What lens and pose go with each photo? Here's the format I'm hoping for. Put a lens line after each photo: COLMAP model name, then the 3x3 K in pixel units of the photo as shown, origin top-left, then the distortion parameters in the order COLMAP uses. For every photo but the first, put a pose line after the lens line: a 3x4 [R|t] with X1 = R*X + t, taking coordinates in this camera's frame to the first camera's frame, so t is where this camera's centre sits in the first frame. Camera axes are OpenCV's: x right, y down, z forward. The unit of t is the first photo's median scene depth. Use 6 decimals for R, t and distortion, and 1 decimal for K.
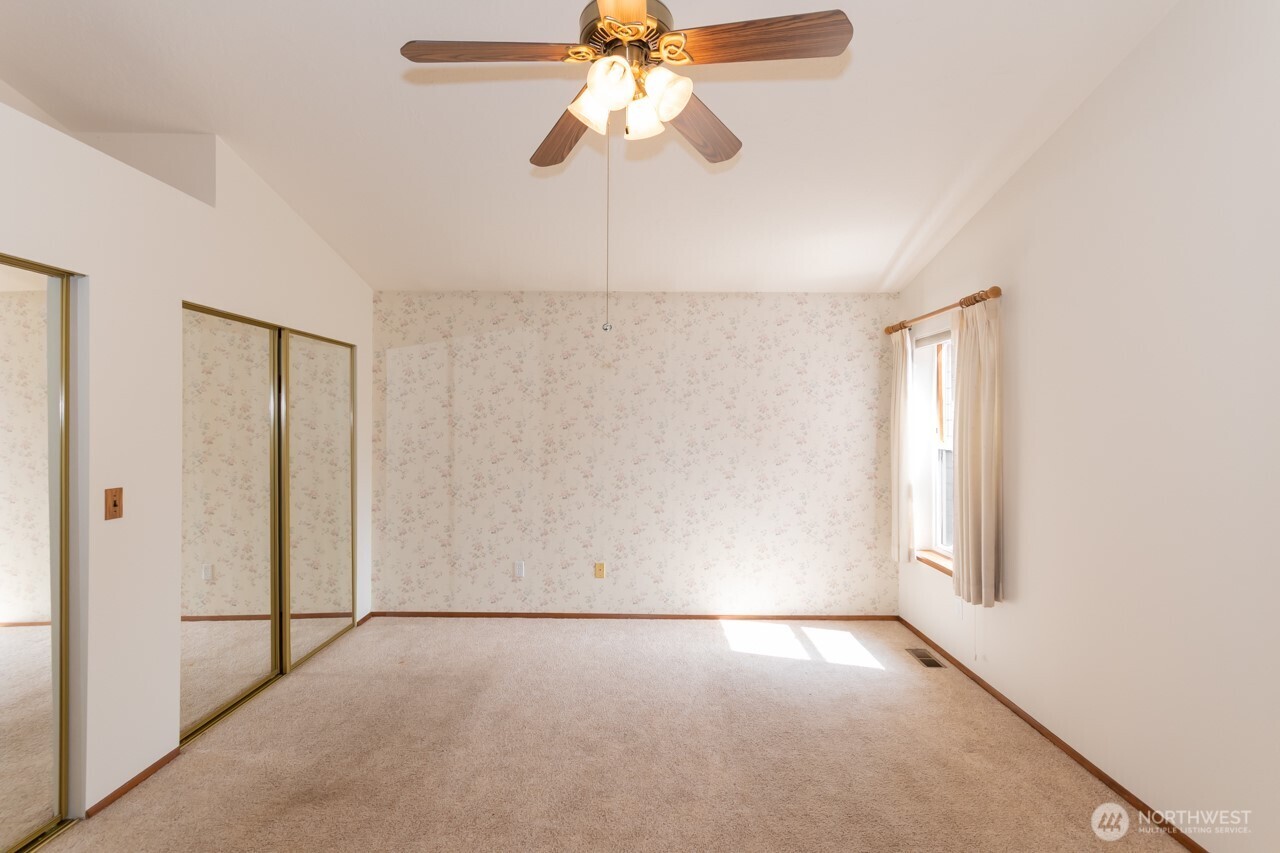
lens RADIAL K [[547.0, 0, 648.0], [0, 547.0, 426.2], [0, 0, 1]] dist [0.001970, 0.001014]
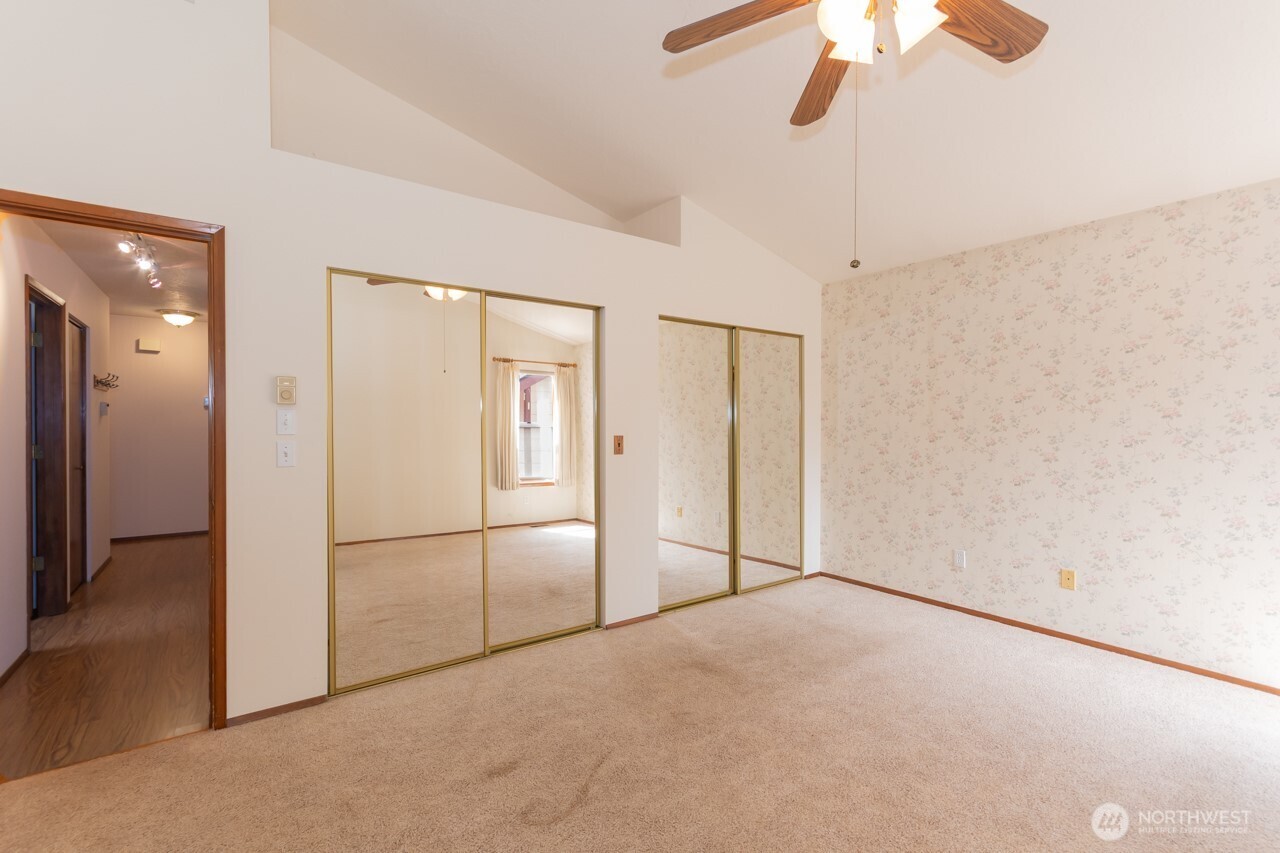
lens RADIAL K [[547.0, 0, 648.0], [0, 547.0, 426.2], [0, 0, 1]] dist [0.001970, 0.001014]
pose [[0.609031, -0.000584, -0.793146, 0.223556], [0.002558, 0.999996, 0.001227, 0.050995], [0.793142, -0.002776, 0.609030, 0.047476]]
